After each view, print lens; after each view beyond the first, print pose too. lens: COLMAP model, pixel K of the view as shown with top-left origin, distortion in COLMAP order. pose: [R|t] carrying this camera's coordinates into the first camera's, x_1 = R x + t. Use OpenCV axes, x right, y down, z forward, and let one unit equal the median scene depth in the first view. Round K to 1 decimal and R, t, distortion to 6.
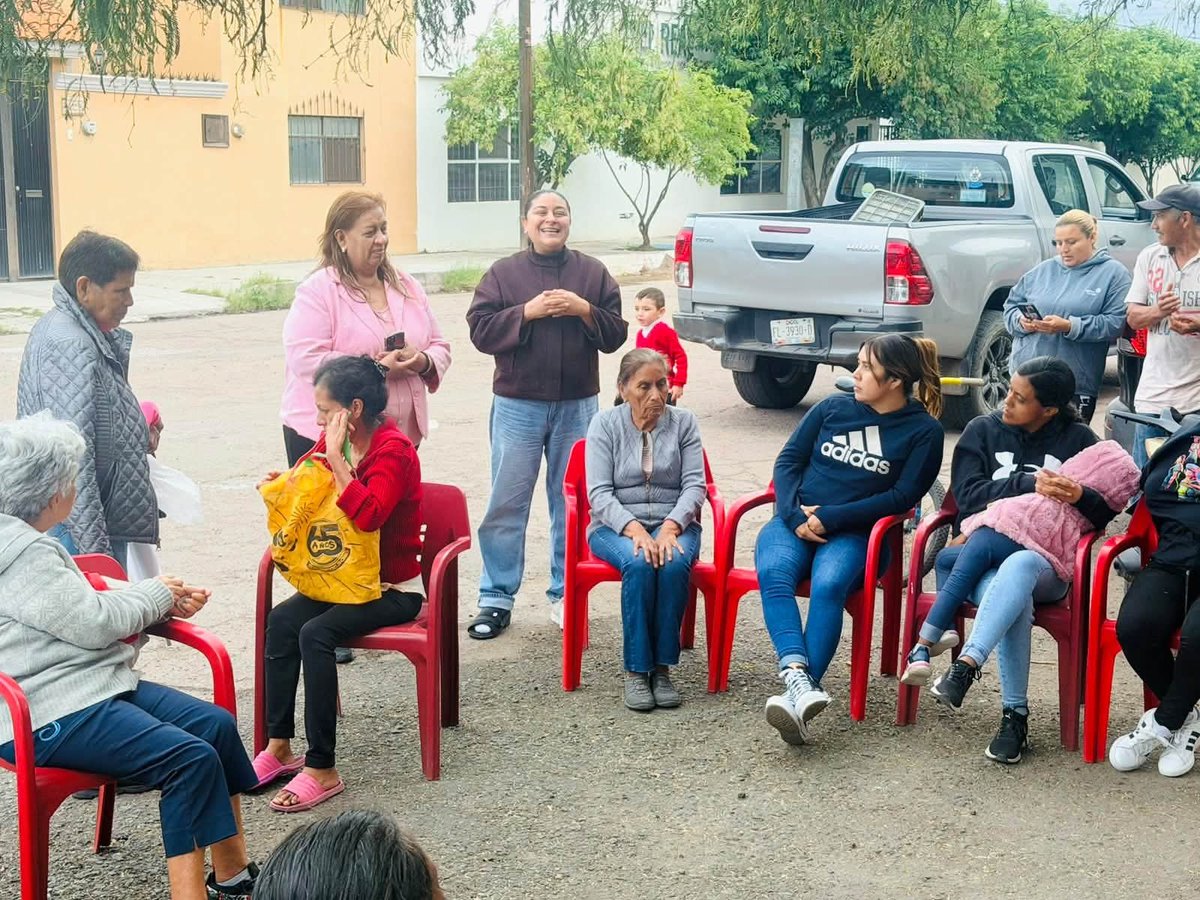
lens RADIAL K [[2199.5, 0, 600.0], [0, 2199.5, 450.0], [0, 0, 1]] dist [0.216359, -1.373945]
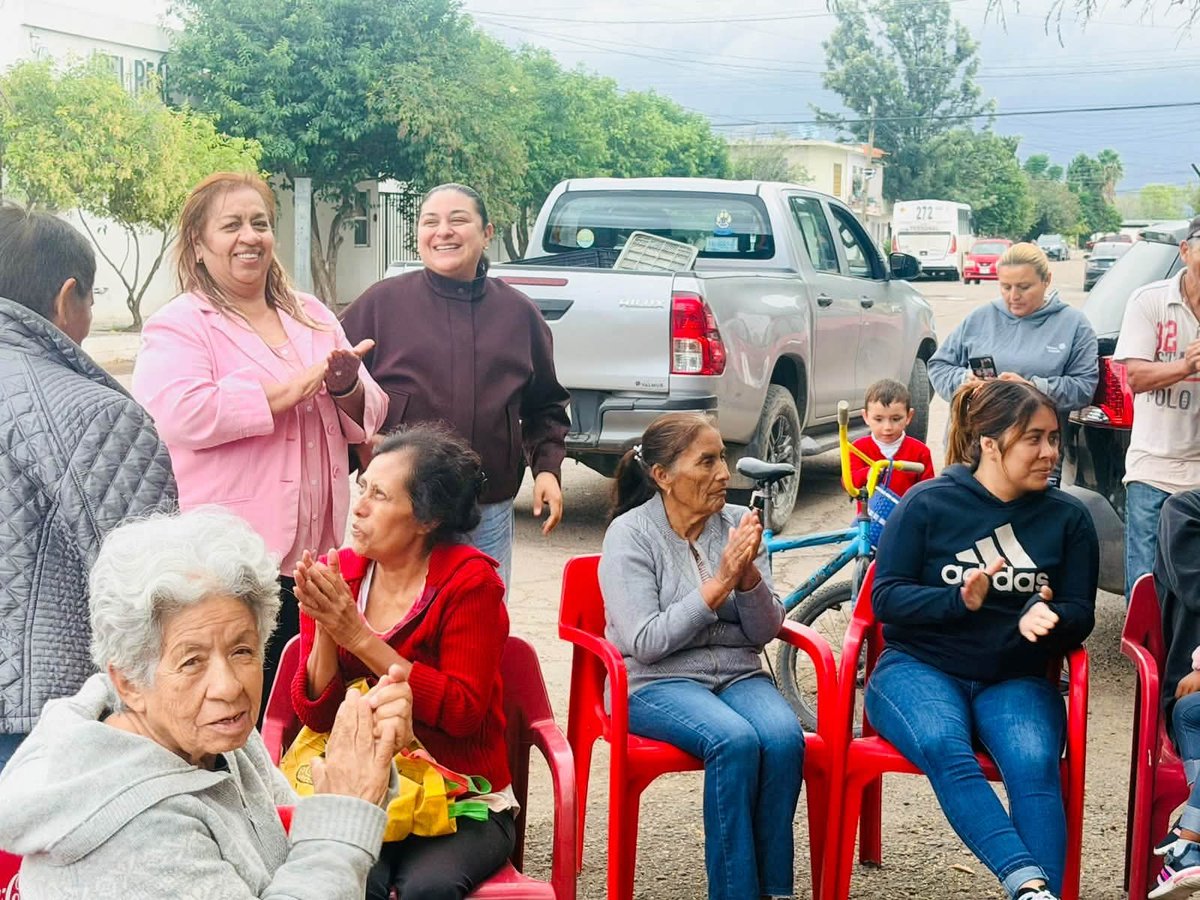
lens RADIAL K [[2199.5, 0, 600.0], [0, 2199.5, 450.0], [0, 0, 1]] dist [0.216359, -1.373945]
pose [[0.933441, -0.022135, 0.358047, -0.118141], [0.040980, 0.998140, -0.045131, -0.003377], [-0.356383, 0.056800, 0.932612, 0.188233]]
